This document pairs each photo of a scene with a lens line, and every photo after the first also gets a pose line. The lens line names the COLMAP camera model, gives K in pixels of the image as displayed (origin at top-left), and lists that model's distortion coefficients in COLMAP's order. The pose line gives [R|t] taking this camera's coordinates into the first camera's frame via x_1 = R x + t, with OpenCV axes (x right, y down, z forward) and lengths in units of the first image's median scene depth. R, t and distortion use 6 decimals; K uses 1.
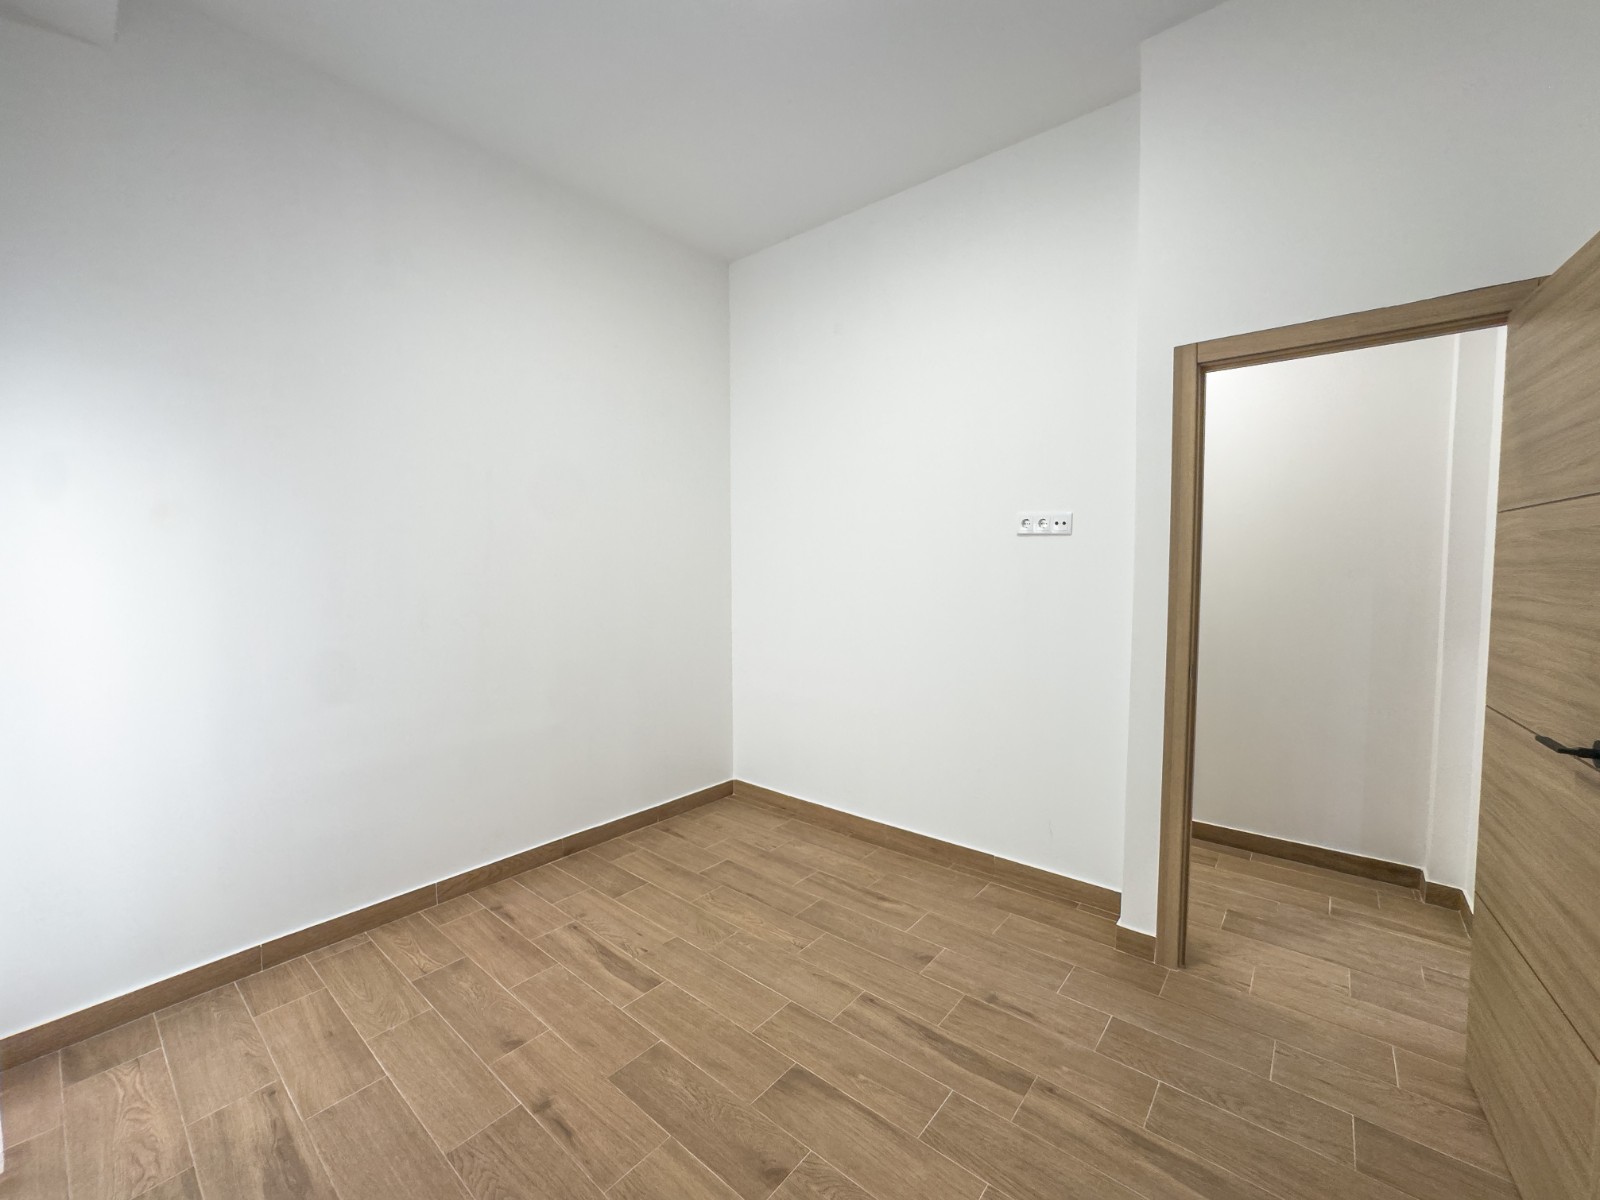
lens RADIAL K [[646.4, 0, 796.9], [0, 646.4, 604.4], [0, 0, 1]] dist [-0.041208, 0.017366]
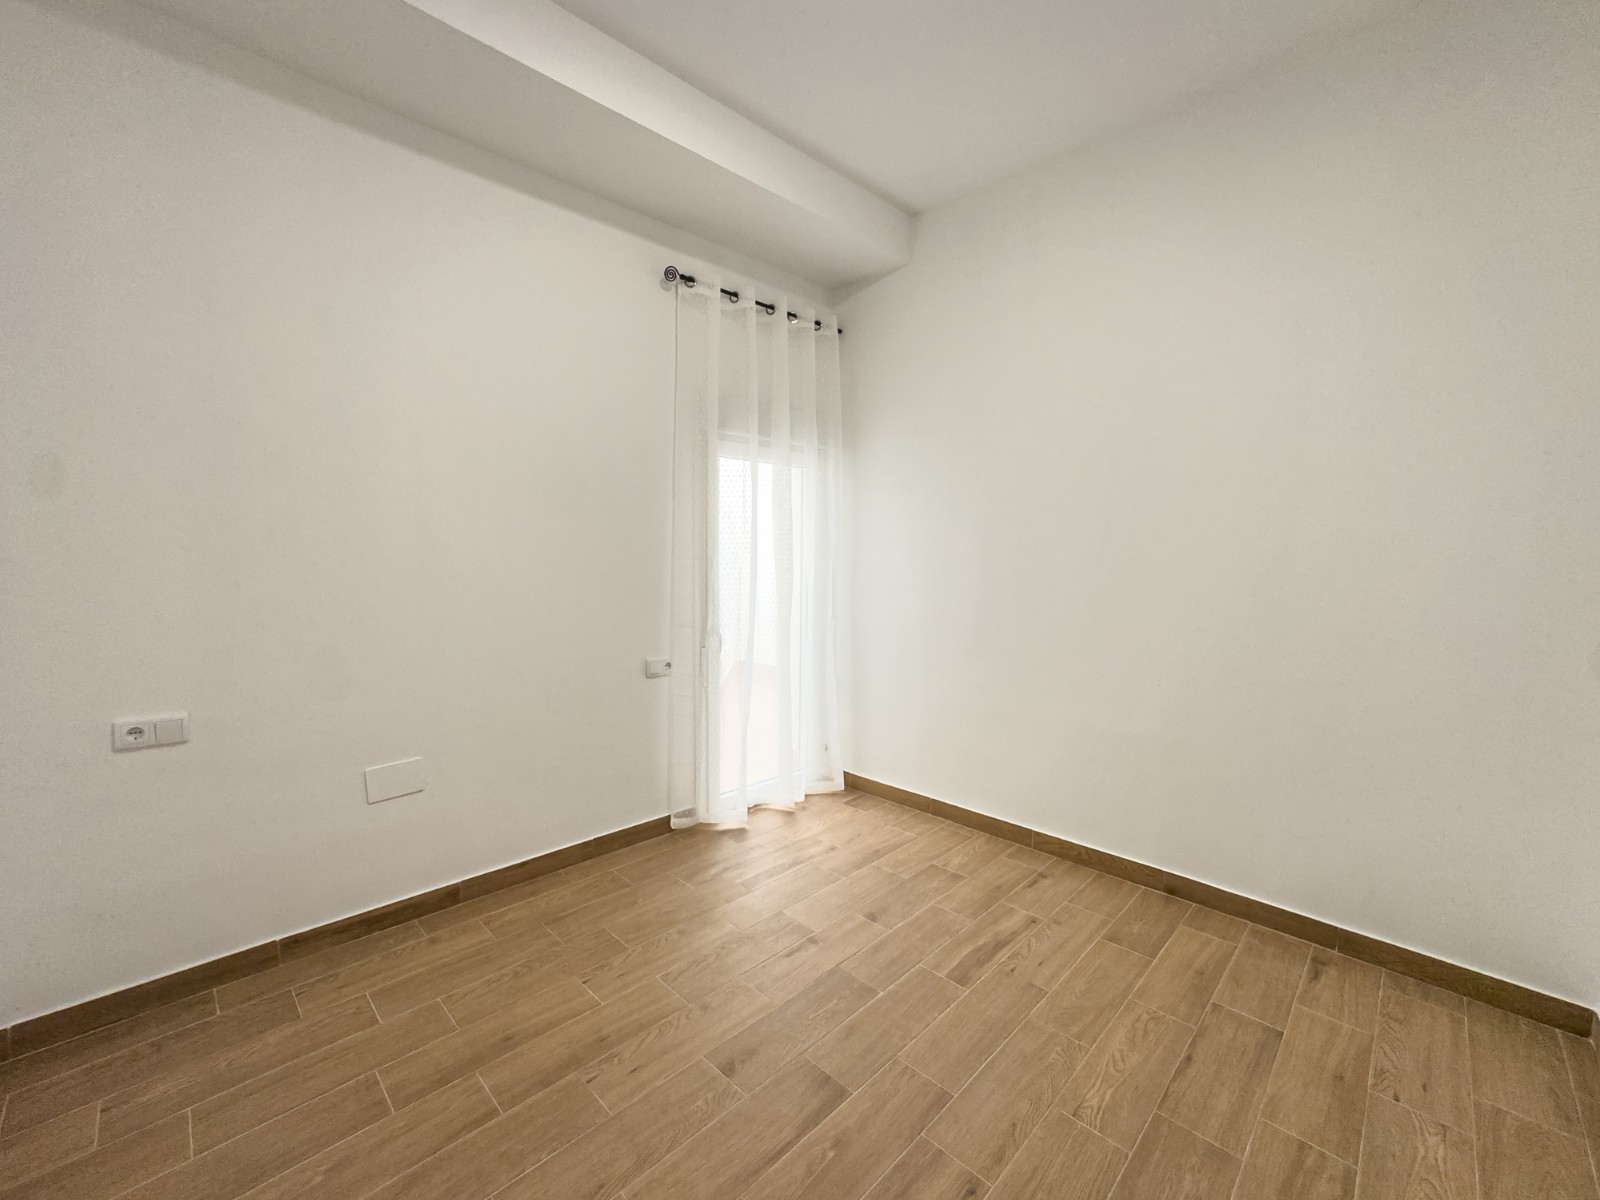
lens RADIAL K [[653.6, 0, 798.6], [0, 653.6, 601.0], [0, 0, 1]] dist [-0.038464, 0.016257]
pose [[-0.086244, 0.080169, -0.993043, 0.802542], [-0.070556, 0.993763, 0.086355, -0.057832], [0.993773, 0.077513, -0.080050, 0.863181]]
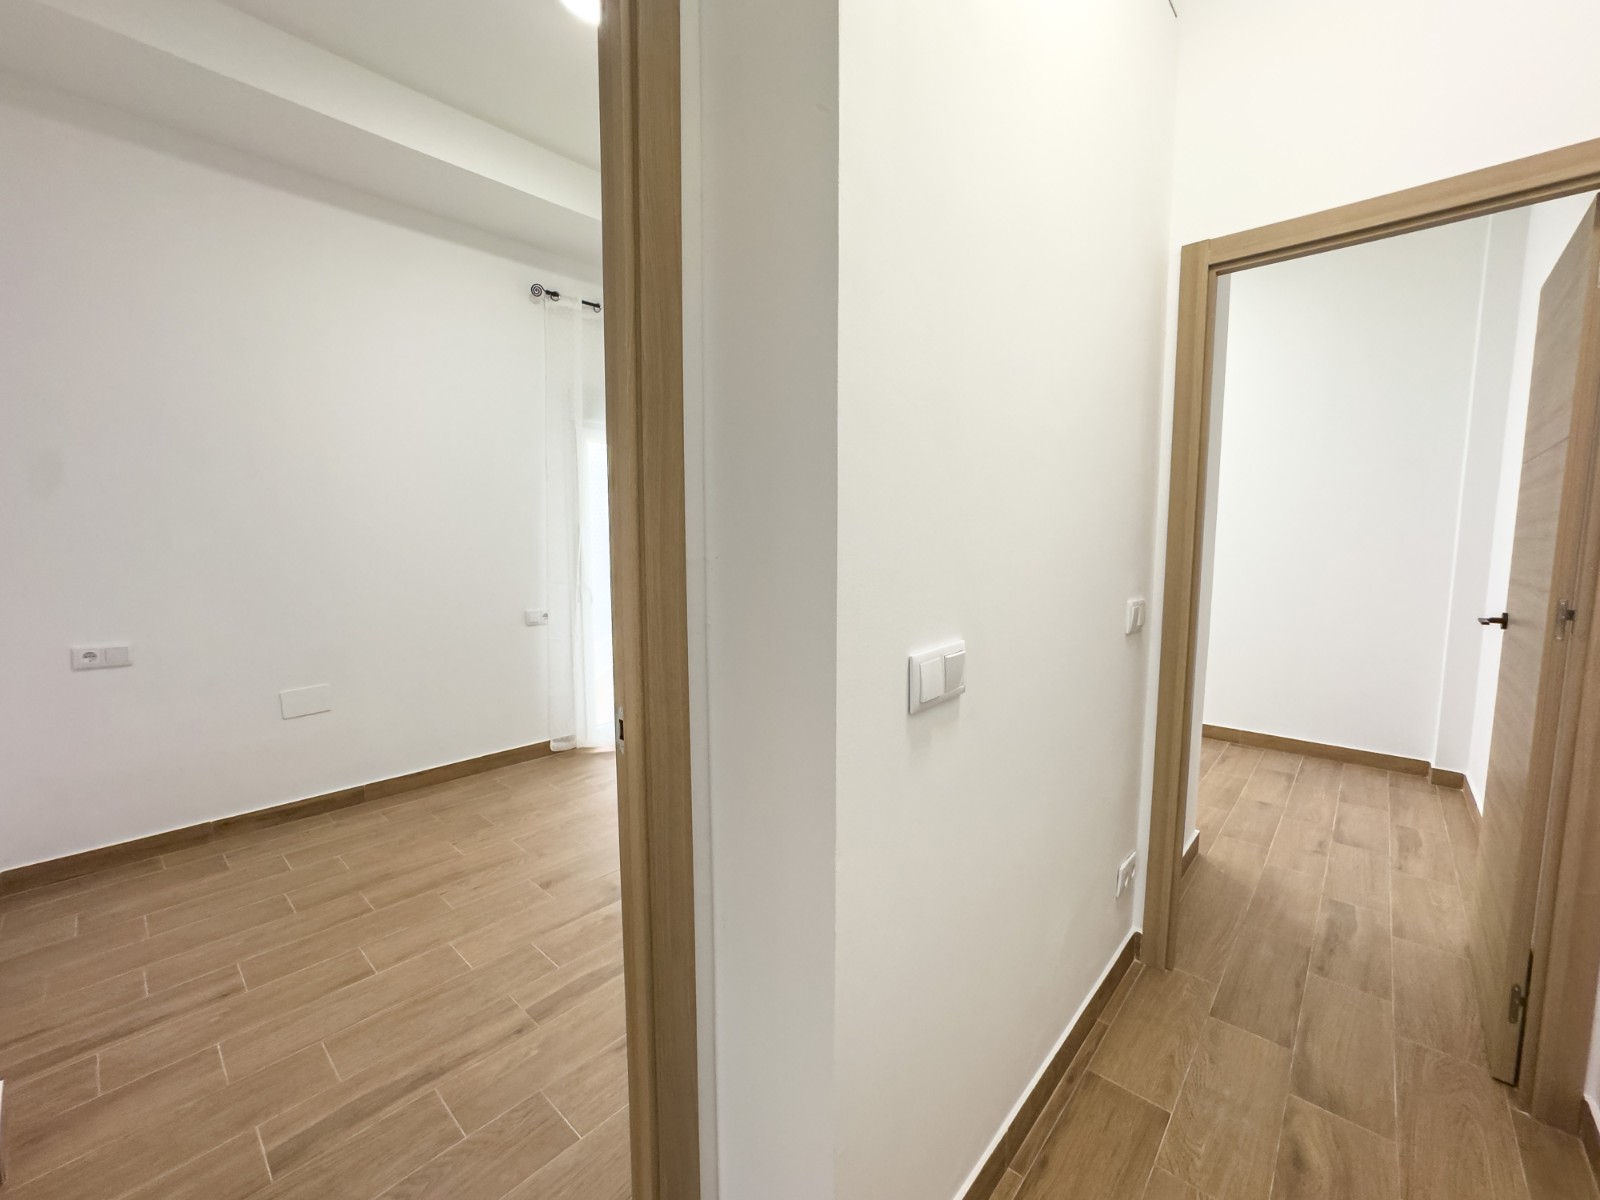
lens RADIAL K [[653.6, 0, 798.6], [0, 653.6, 601.0], [0, 0, 1]] dist [-0.038464, 0.016257]
pose [[-0.034416, 0.105020, -0.993874, 1.142124], [-0.061282, 0.992370, 0.106983, -0.035637], [0.997527, 0.064589, -0.027717, 1.231929]]
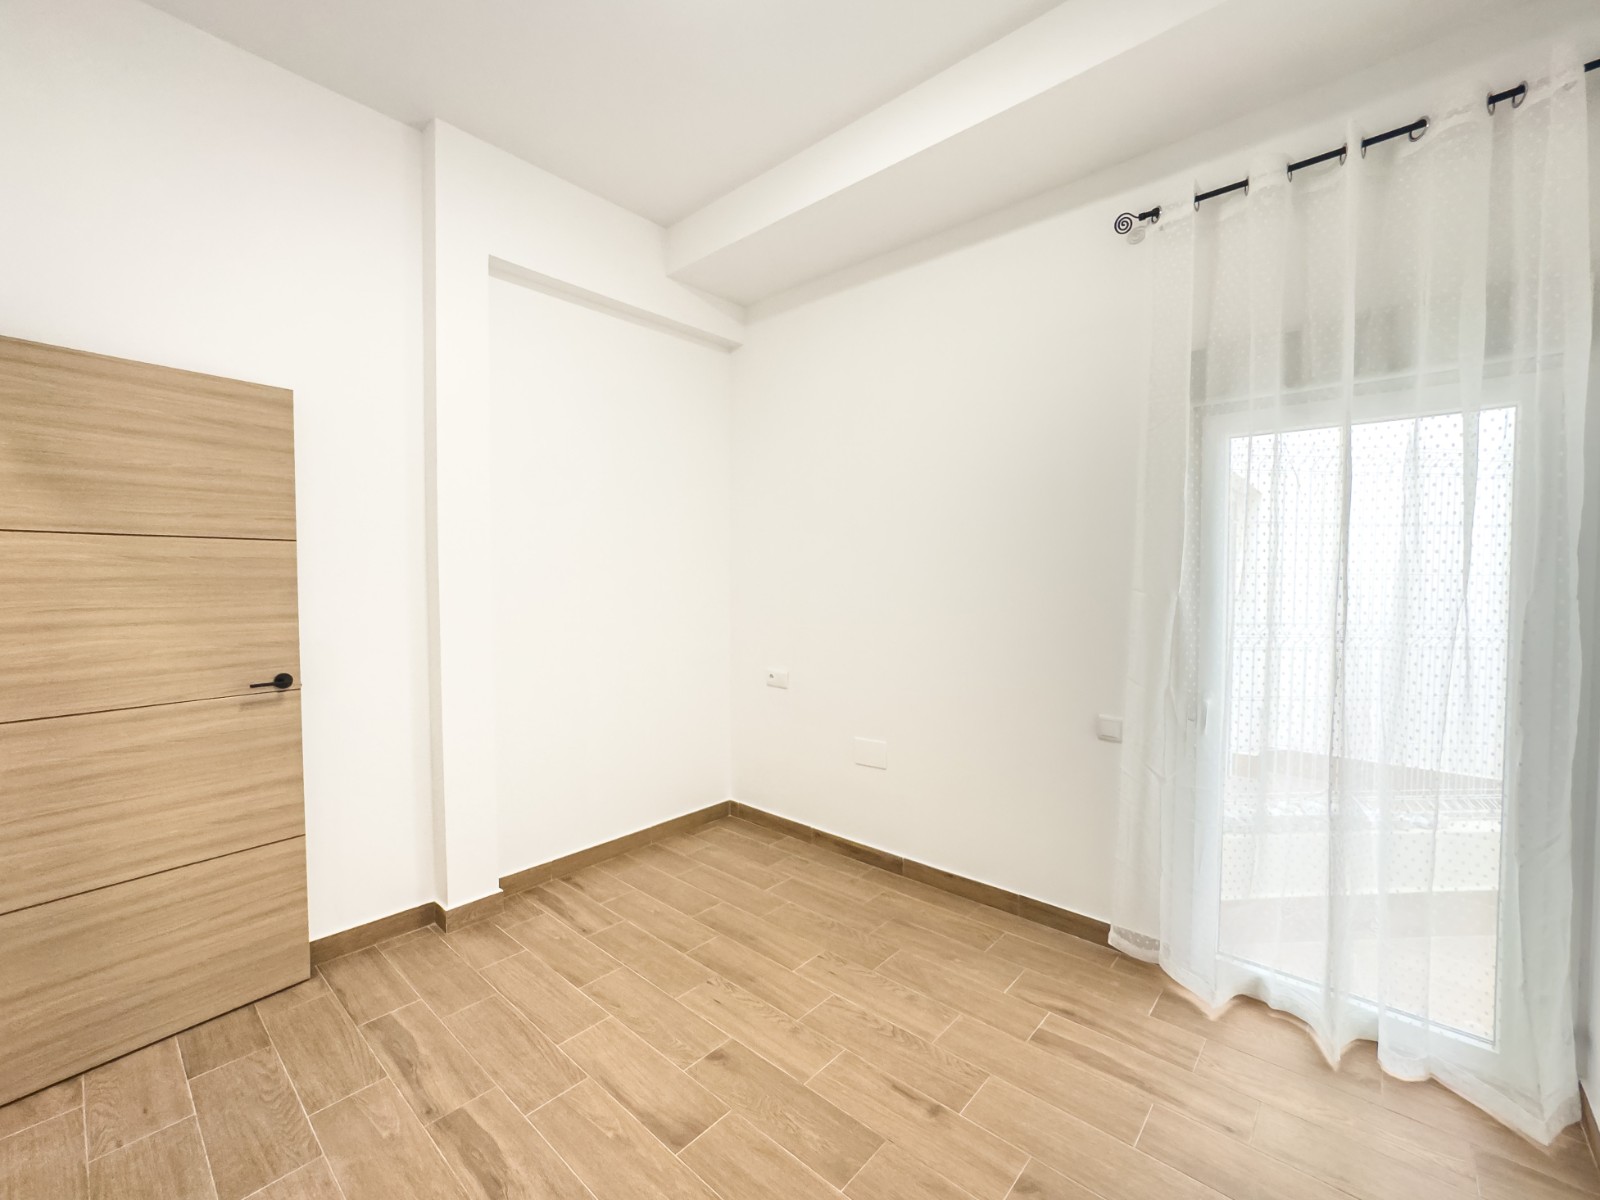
lens RADIAL K [[672.2, 0, 798.2], [0, 672.2, 600.6], [0, 0, 1]] dist [-0.044600, 0.019995]
pose [[-0.999587, 0.002391, 0.028653, -0.179258], [0.005219, 0.995070, 0.099038, -0.107778], [-0.028275, 0.099146, -0.994671, 1.663800]]
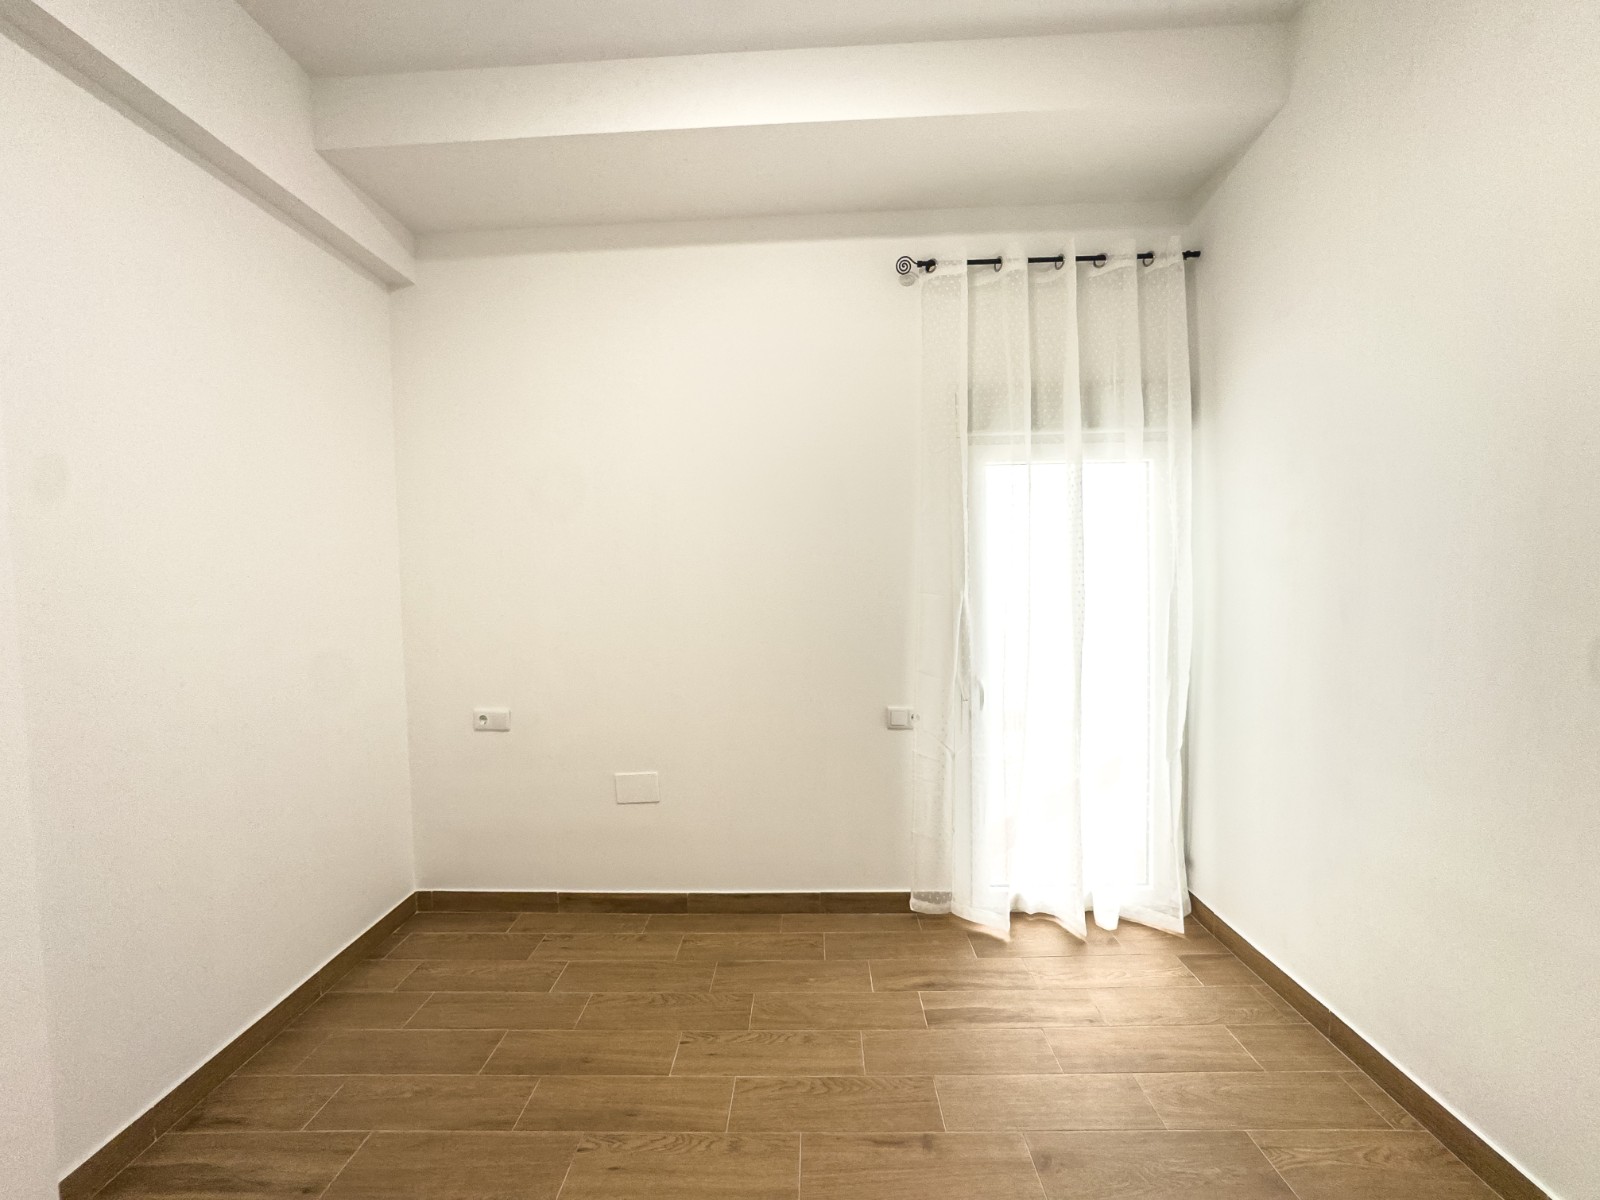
lens RADIAL K [[646.4, 0, 796.9], [0, 646.4, 604.4], [0, 0, 1]] dist [-0.041208, 0.017366]
pose [[-0.781889, 0.048845, -0.621502, 0.271727], [-0.013961, 0.995304, 0.095787, -0.104632], [0.623262, 0.083571, -0.777535, 1.316449]]
